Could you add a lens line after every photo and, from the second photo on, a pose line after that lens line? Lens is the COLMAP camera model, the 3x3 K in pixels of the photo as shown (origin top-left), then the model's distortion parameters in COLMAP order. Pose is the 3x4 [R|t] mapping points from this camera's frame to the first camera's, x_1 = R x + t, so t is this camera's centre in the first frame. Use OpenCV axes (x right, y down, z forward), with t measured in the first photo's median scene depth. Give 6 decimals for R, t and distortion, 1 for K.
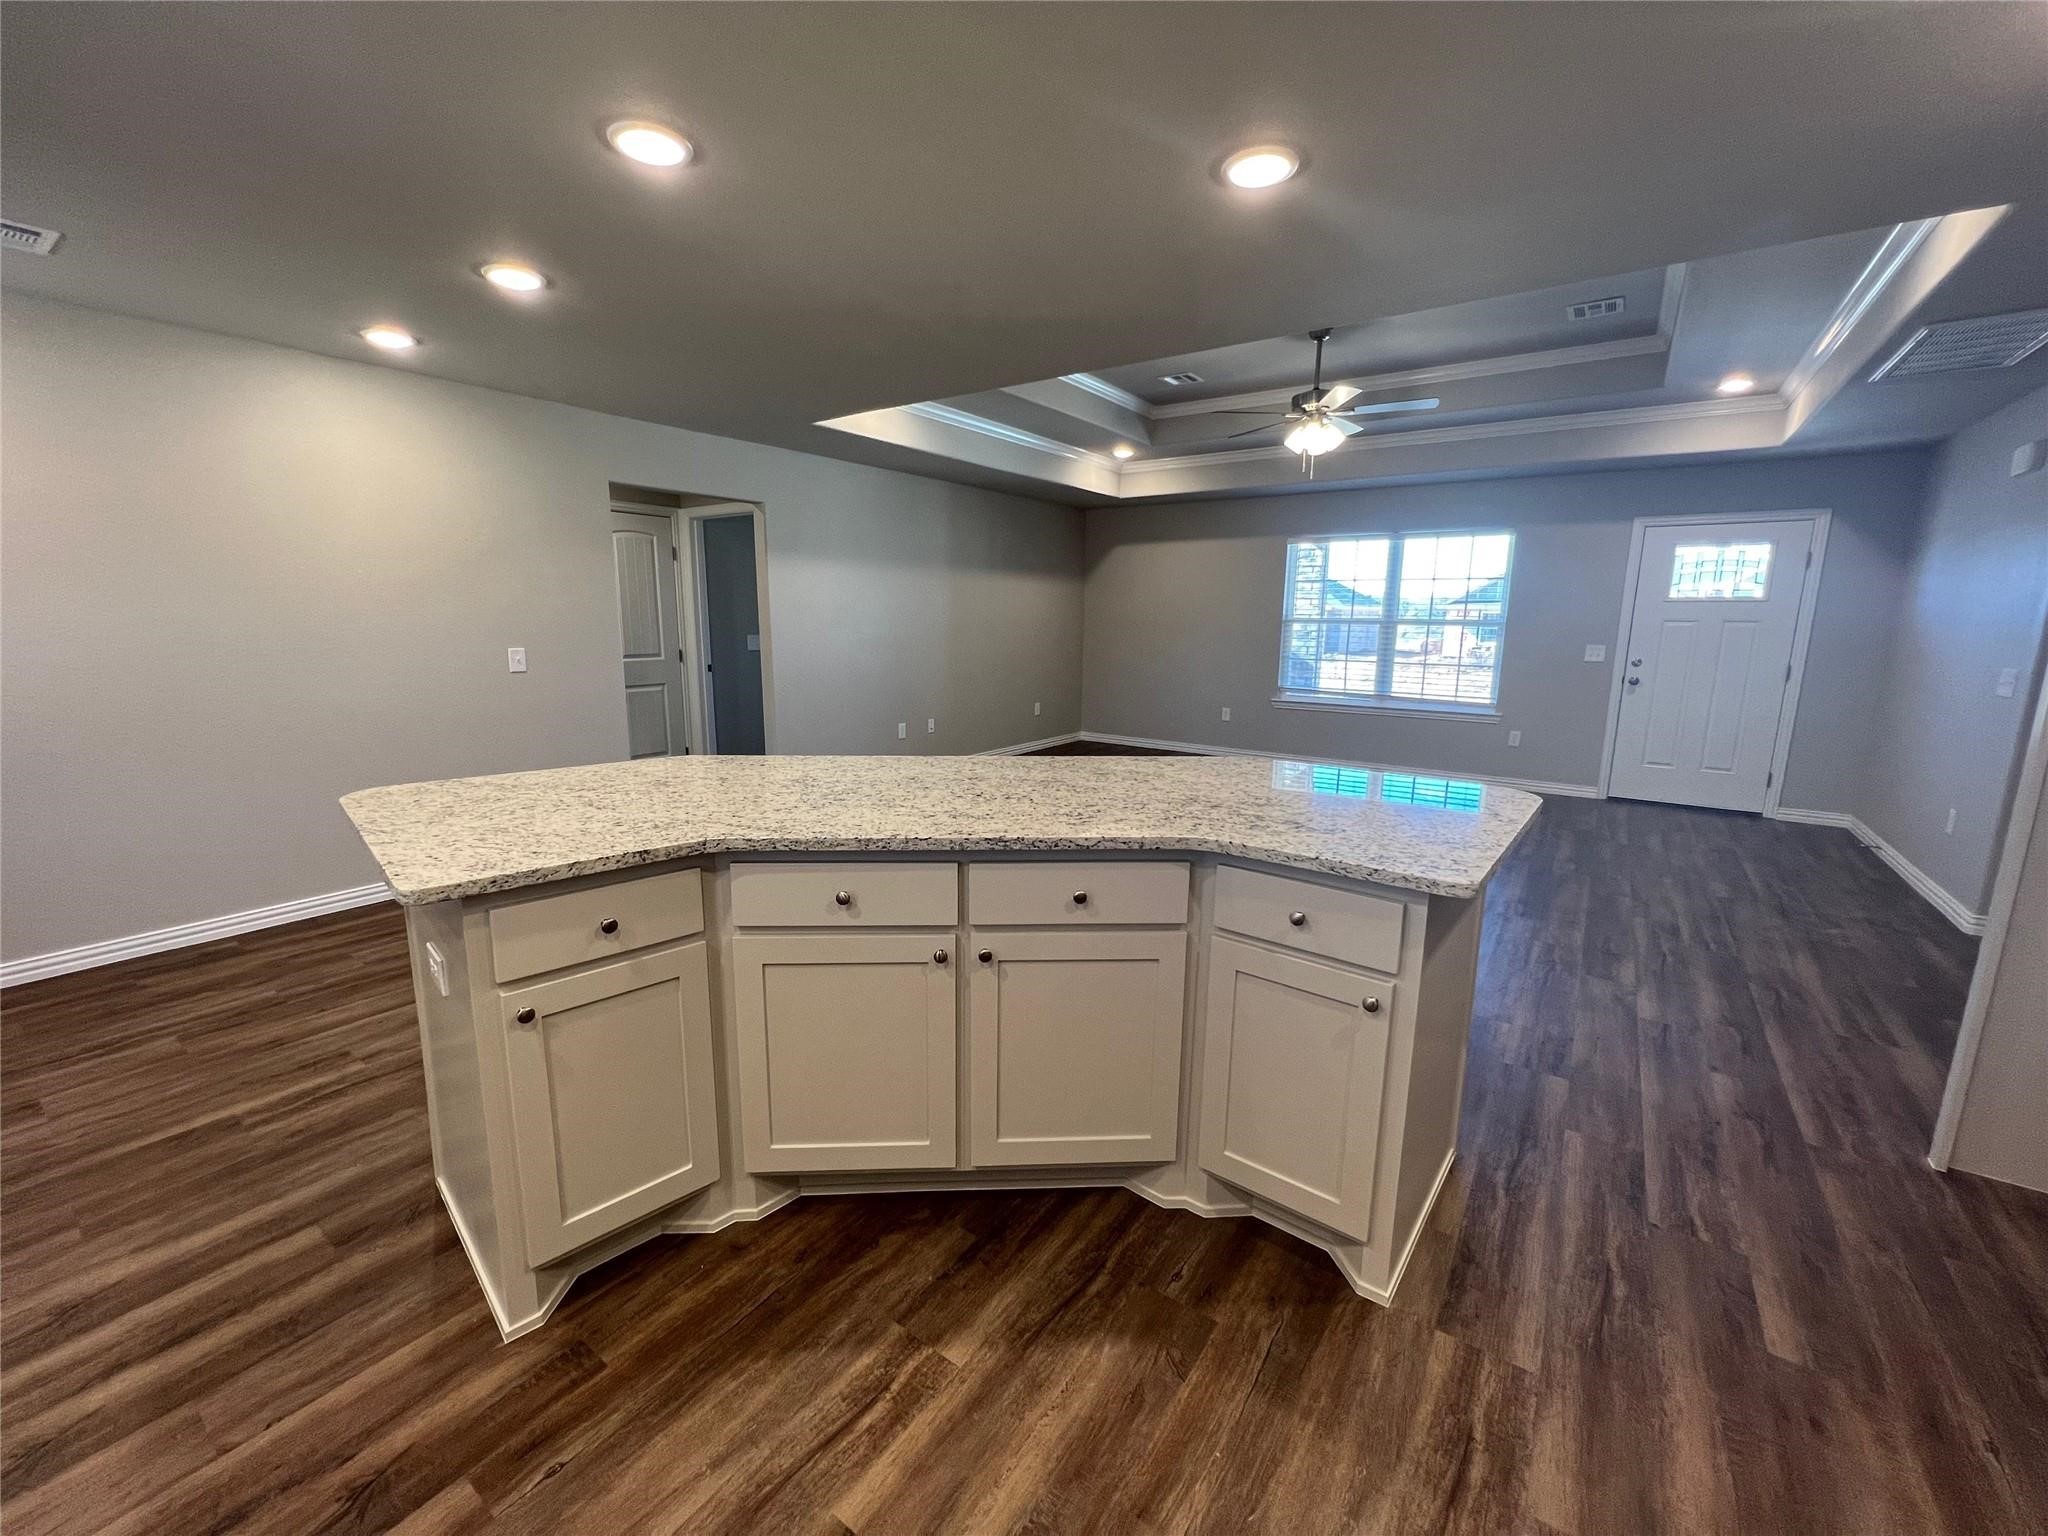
lens RADIAL K [[821.3, 0, 1022.7], [0, 821.3, 766.3], [0, 0, 1]] dist [-0.002601, 0.000463]
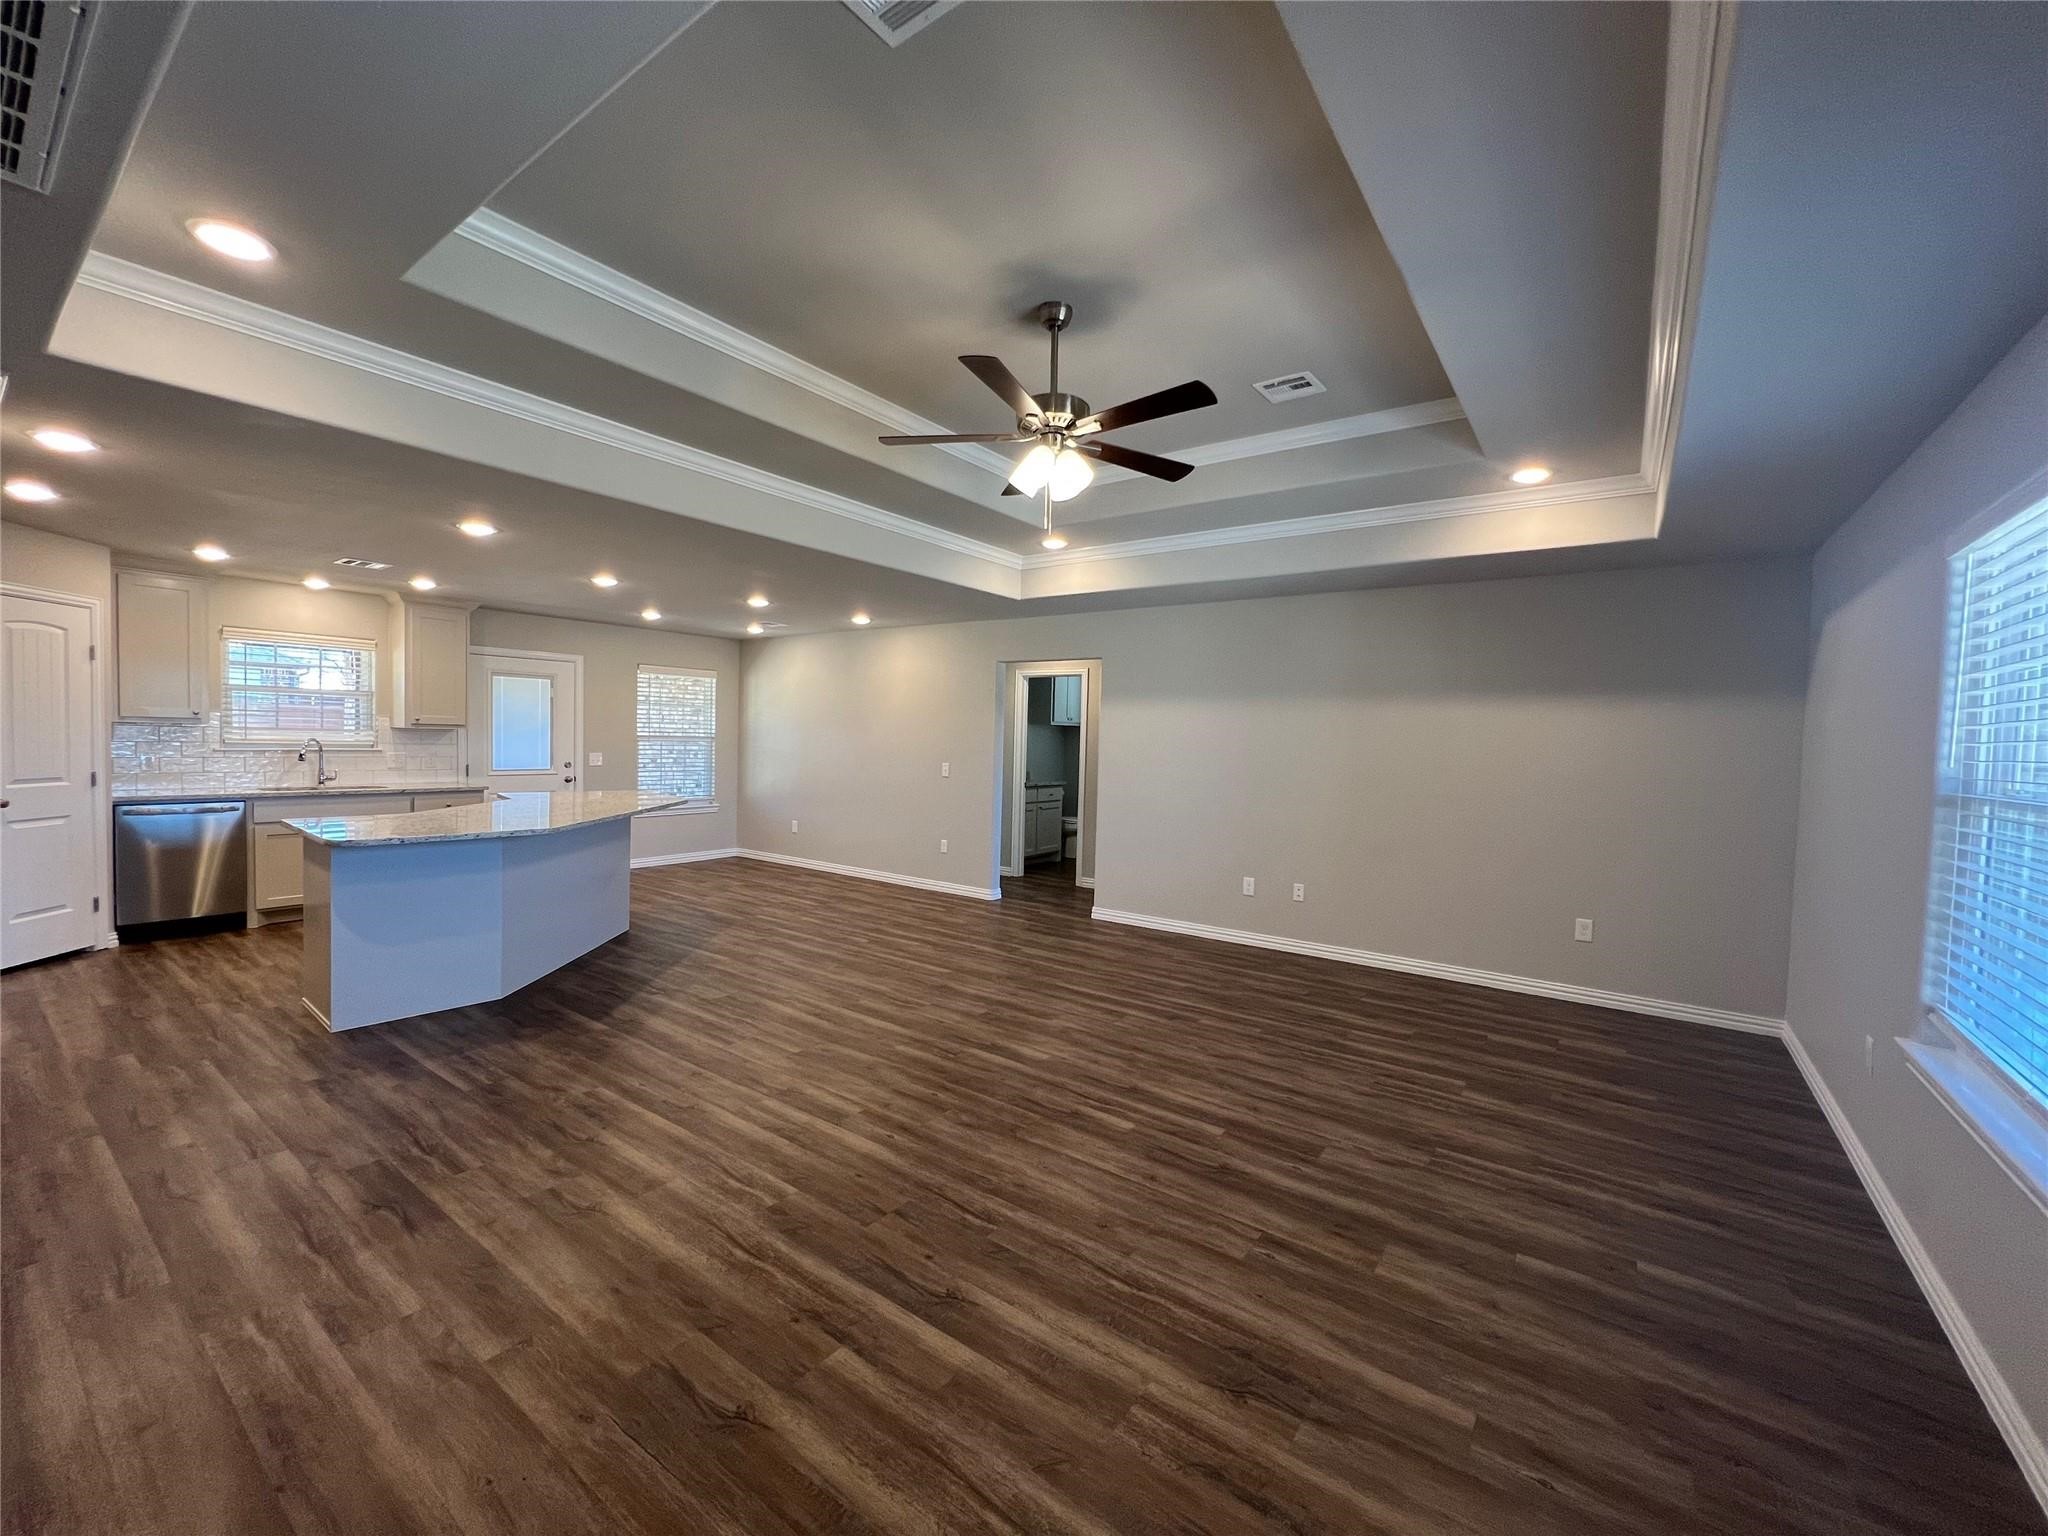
lens RADIAL K [[821.3, 0, 1022.7], [0, 821.3, 766.3], [0, 0, 1]] dist [-0.002601, 0.000463]
pose [[-0.010264, 0.024931, -0.999636, 1.748213], [-0.211182, 0.977087, 0.026537, -0.340201], [0.977393, 0.211377, -0.004764, 1.816947]]
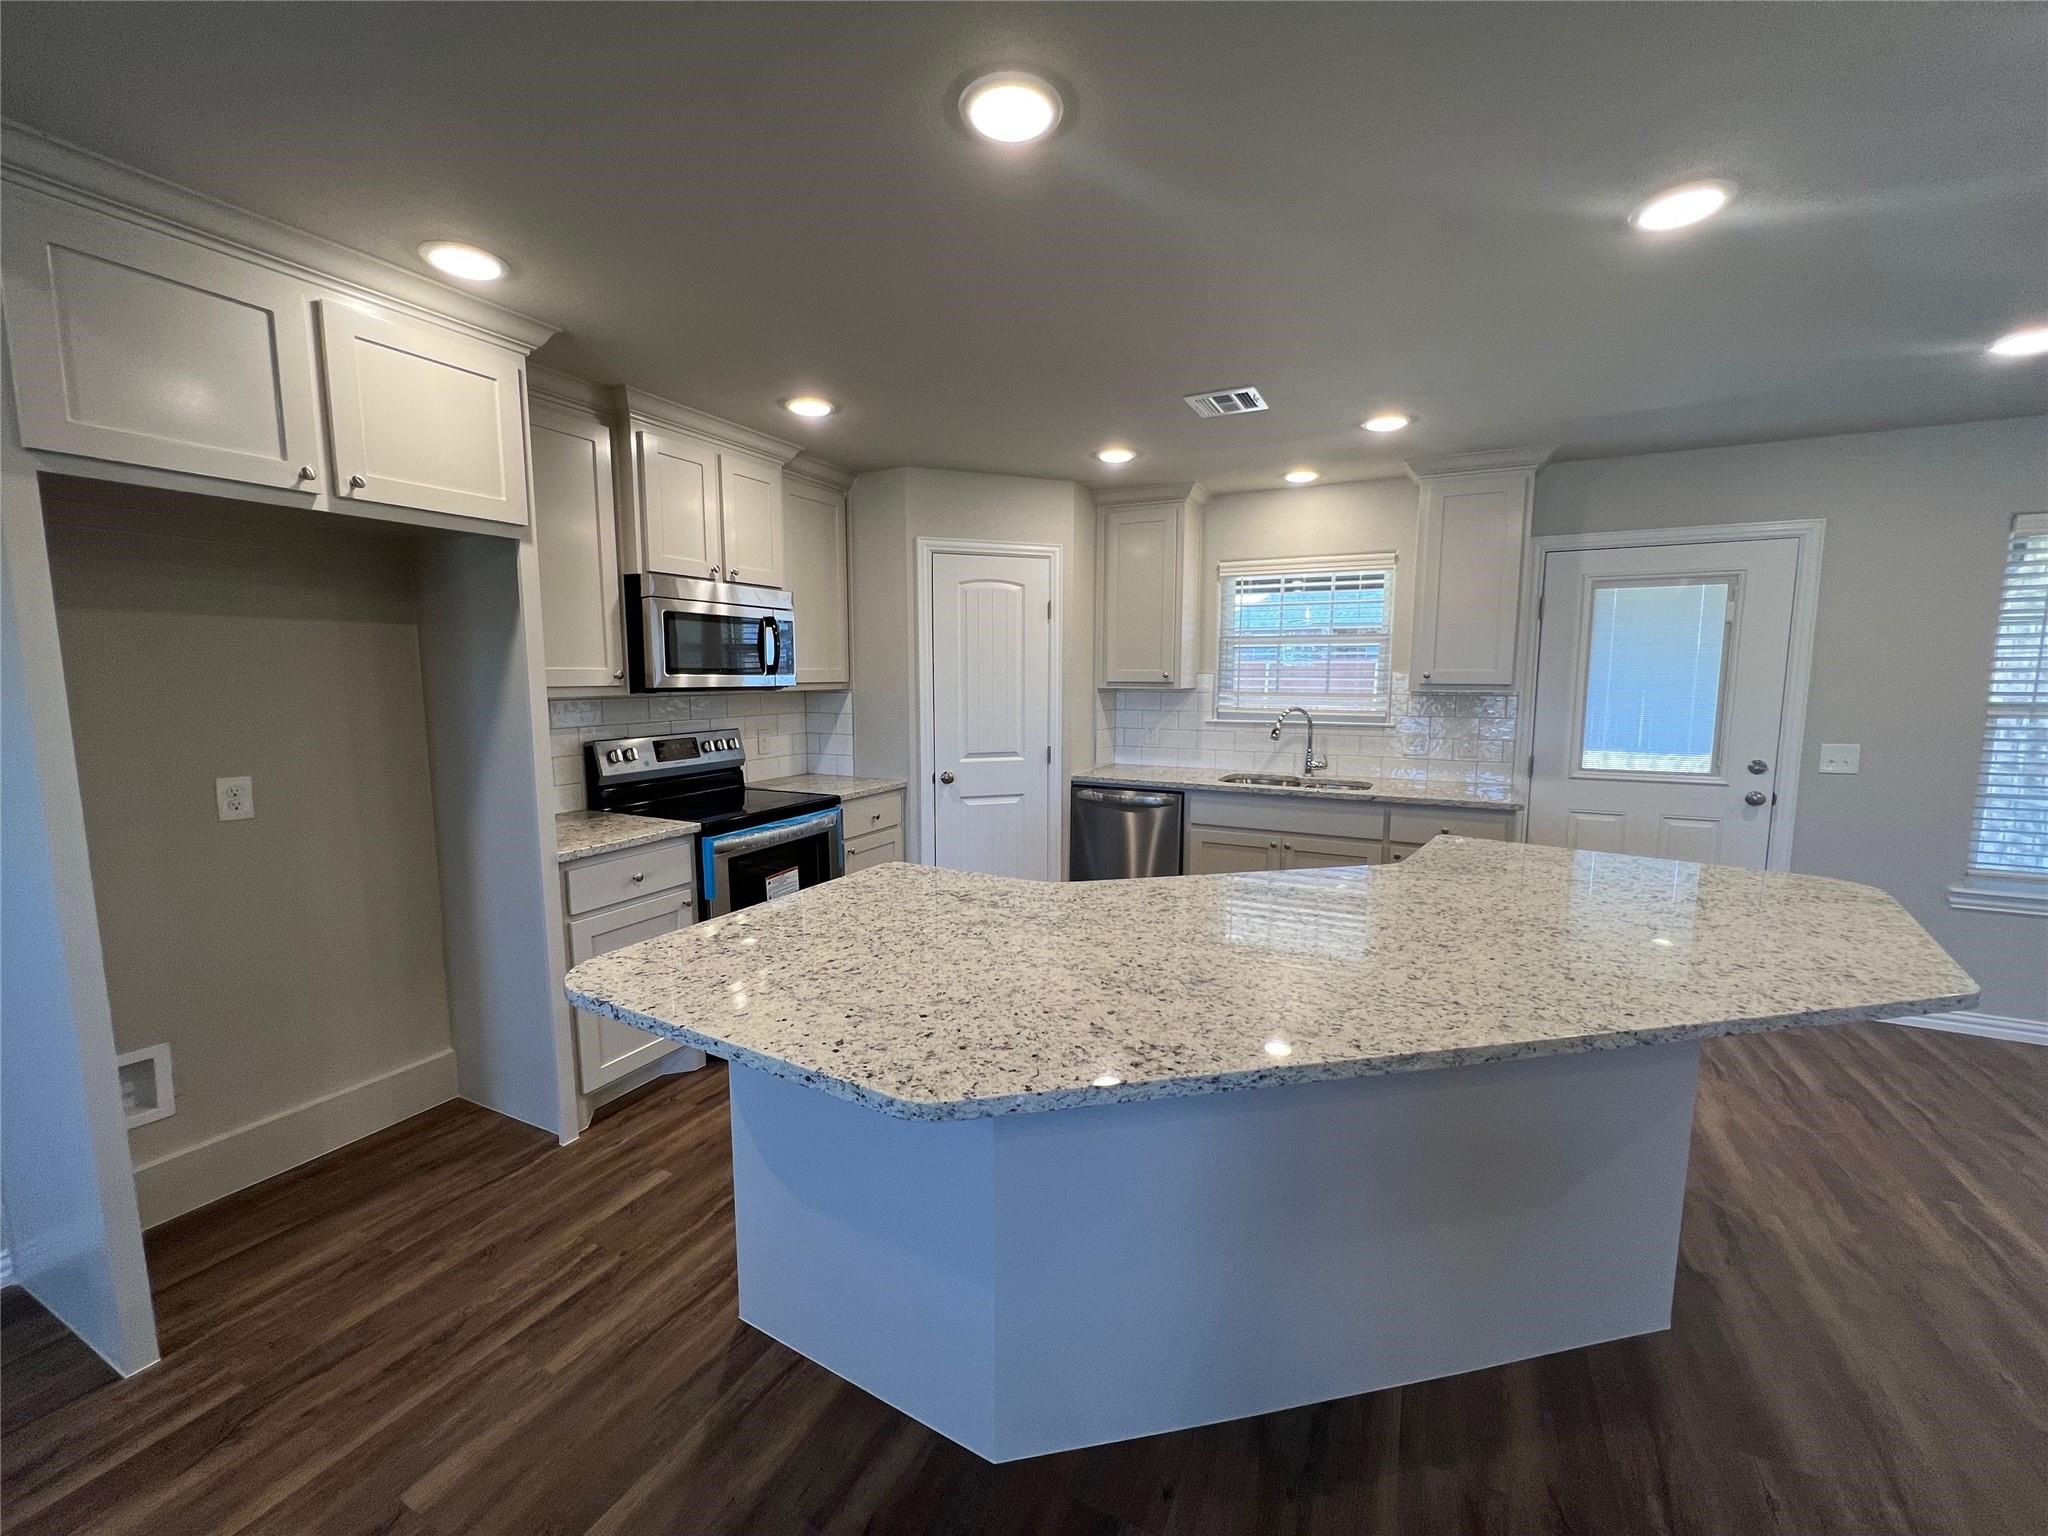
lens RADIAL K [[821.3, 0, 1022.7], [0, 821.3, 766.3], [0, 0, 1]] dist [-0.002601, 0.000463]
pose [[-0.988711, 0.007173, -0.149665, 0.279199], [-0.037355, 0.955515, 0.292567, -0.276617], [0.145106, 0.294855, -0.944460, 1.325501]]
